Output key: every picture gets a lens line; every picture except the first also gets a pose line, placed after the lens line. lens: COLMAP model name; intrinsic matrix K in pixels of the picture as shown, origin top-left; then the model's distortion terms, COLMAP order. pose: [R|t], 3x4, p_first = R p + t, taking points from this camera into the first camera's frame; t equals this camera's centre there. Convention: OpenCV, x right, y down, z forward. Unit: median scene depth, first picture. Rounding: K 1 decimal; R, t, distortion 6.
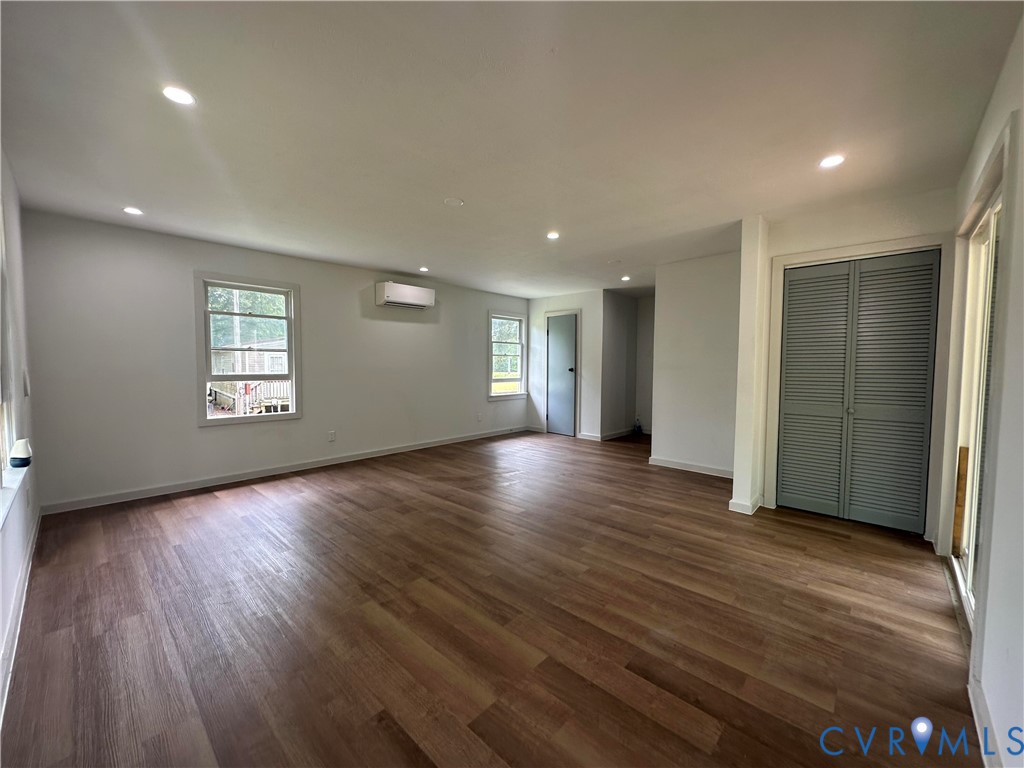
lens RADIAL K [[411.4, 0, 514.0], [0, 411.4, 390.1], [0, 0, 1]] dist [-0.002726, 0.000890]
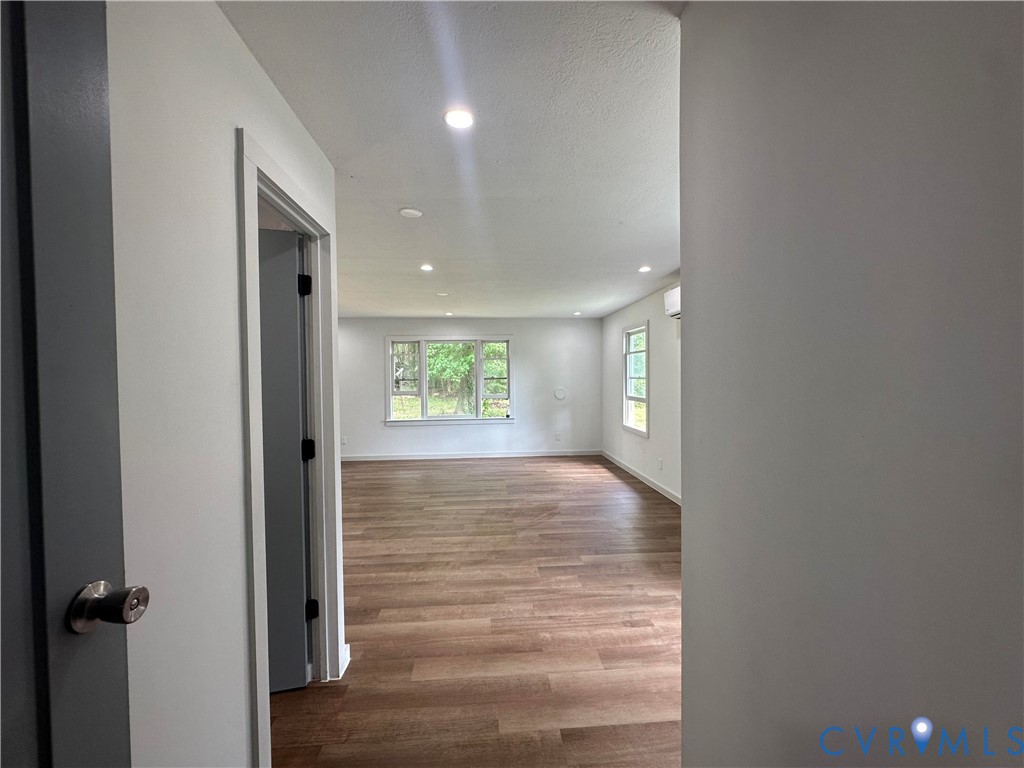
lens RADIAL K [[411.4, 0, 508.8], [0, 411.4, 384.6], [0, 0, 1]] dist [-0.002726, 0.000890]
pose [[-0.679682, 0.009575, -0.733444, 0.662541], [-0.037571, 0.998148, 0.047847, -0.136033], [0.732544, 0.060077, -0.678063, 1.753586]]
